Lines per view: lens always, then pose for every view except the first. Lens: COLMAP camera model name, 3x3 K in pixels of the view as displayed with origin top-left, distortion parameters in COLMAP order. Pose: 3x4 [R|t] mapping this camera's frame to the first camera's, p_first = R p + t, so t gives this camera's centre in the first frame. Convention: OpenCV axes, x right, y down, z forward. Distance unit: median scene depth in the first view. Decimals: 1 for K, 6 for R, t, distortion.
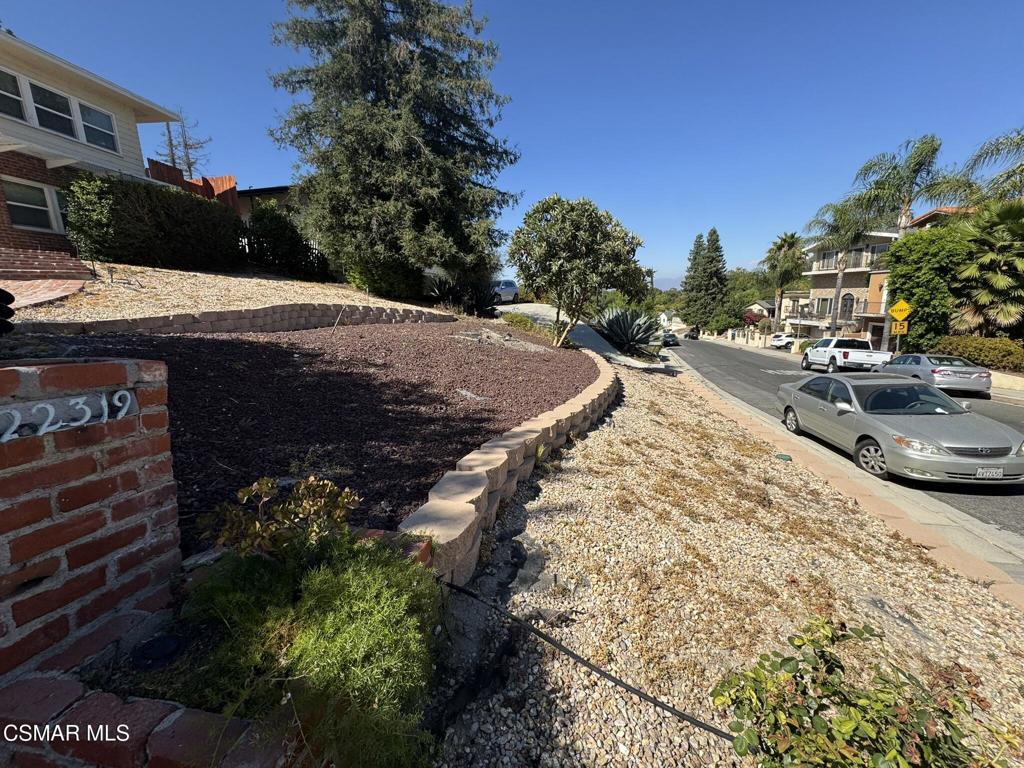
lens RADIAL K [[403.9, 0, 518.1], [0, 403.9, 382.3], [0, 0, 1]] dist [-0.007105, -0.000447]
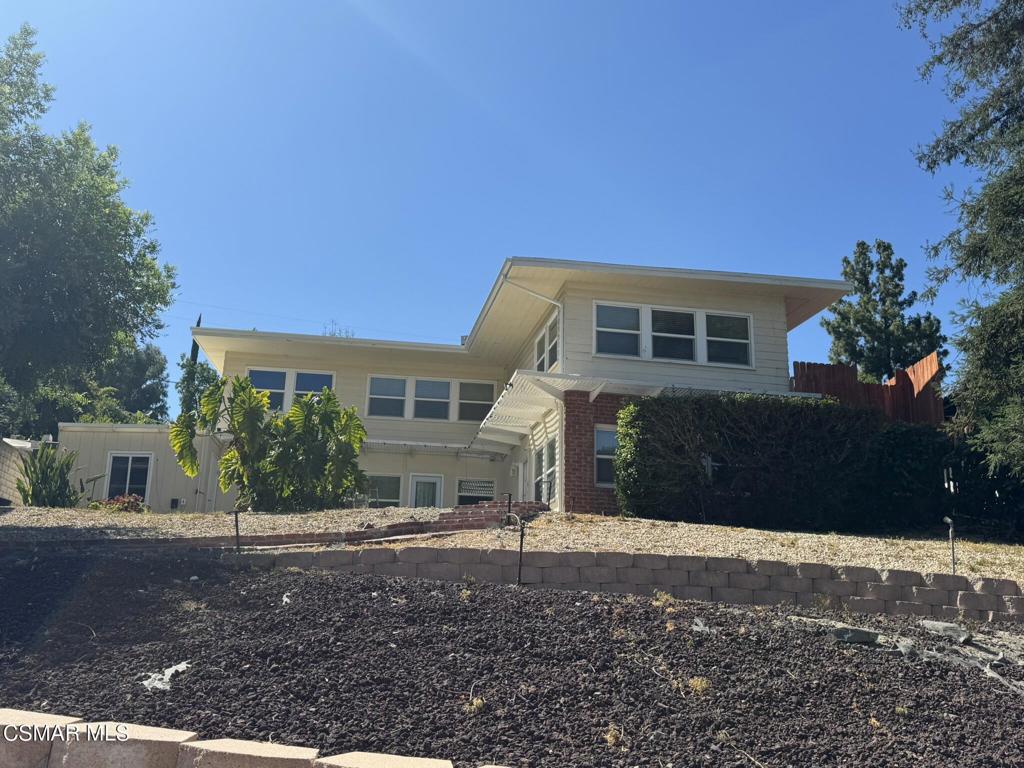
lens RADIAL K [[895.5, 0, 509.9], [0, 895.5, 386.5], [0, 0, 1]] dist [0.108615, -0.120741]
pose [[0.239123, -0.237933, -0.941386, 0.340152], [-0.230935, 0.927757, -0.293148, -0.016250], [0.943127, 0.287498, 0.166901, 0.440787]]
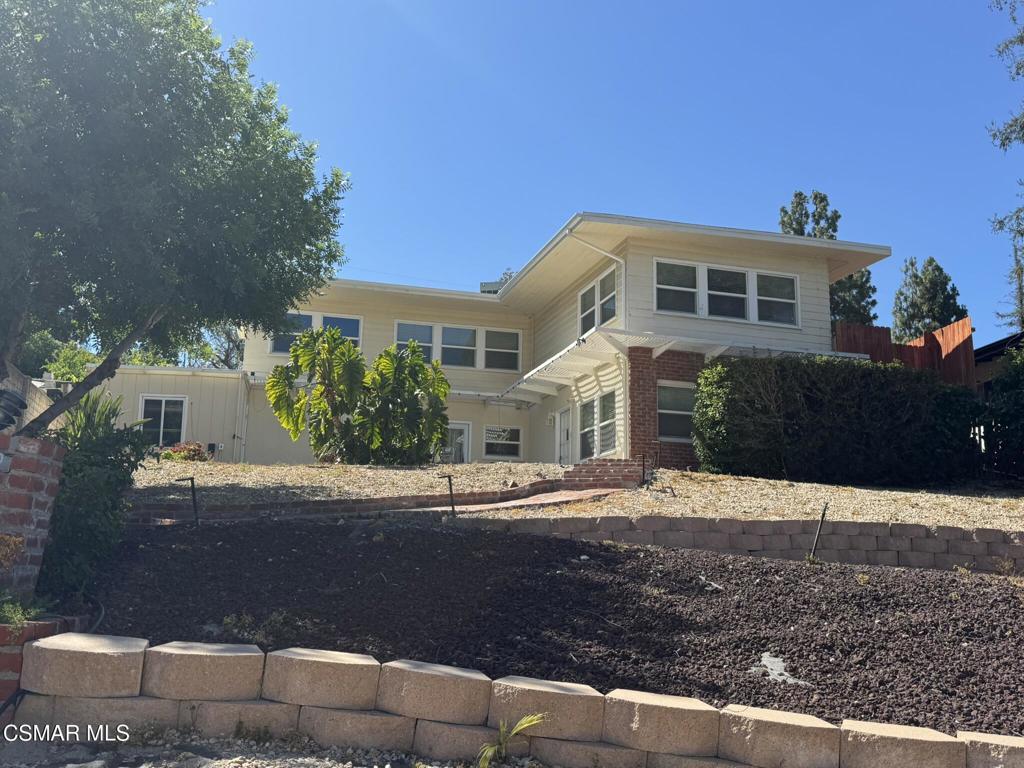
lens RADIAL K [[895.5, 0, 519.2], [0, 895.5, 384.1], [0, 0, 1]] dist [0.108615, -0.120741]
pose [[0.344486, -0.166284, -0.923947, 0.288050], [-0.222507, 0.941683, -0.252436, 0.021260], [0.912042, 0.292546, 0.287397, 0.170867]]
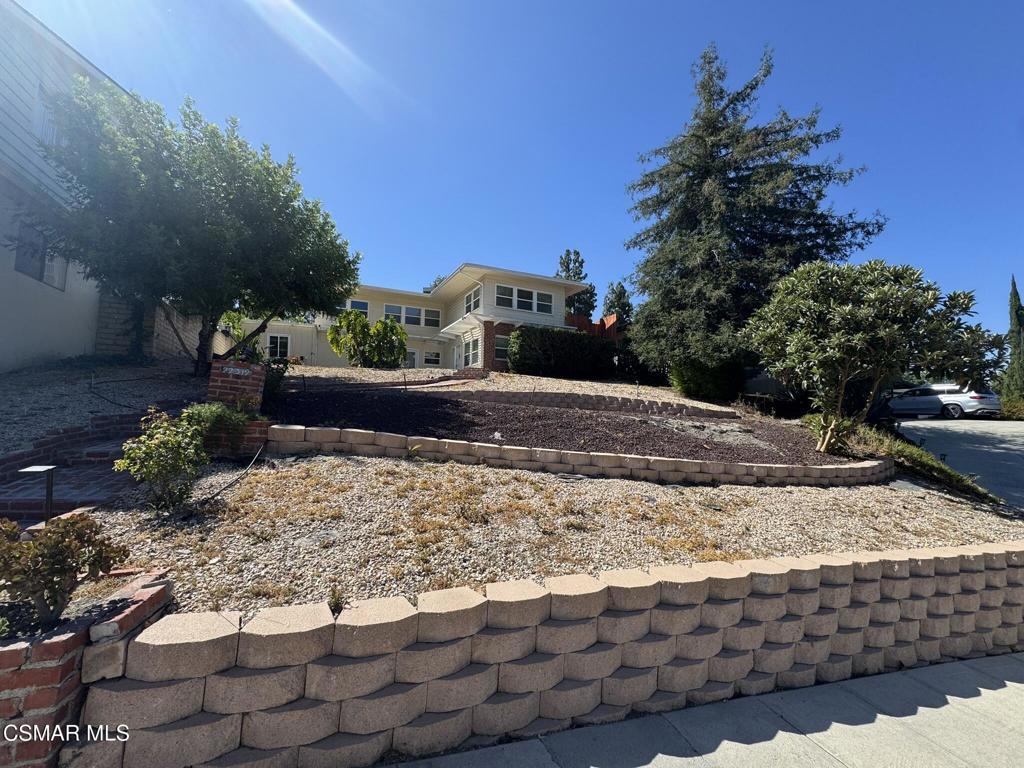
lens RADIAL K [[403.9, 0, 512.8], [0, 403.9, 383.2], [0, 0, 1]] dist [-0.007105, -0.000447]
pose [[0.496140, -0.039213, -0.867357, 0.456182], [-0.208211, 0.964456, -0.162702, 0.029597], [0.842908, 0.261316, 0.470341, 0.143394]]
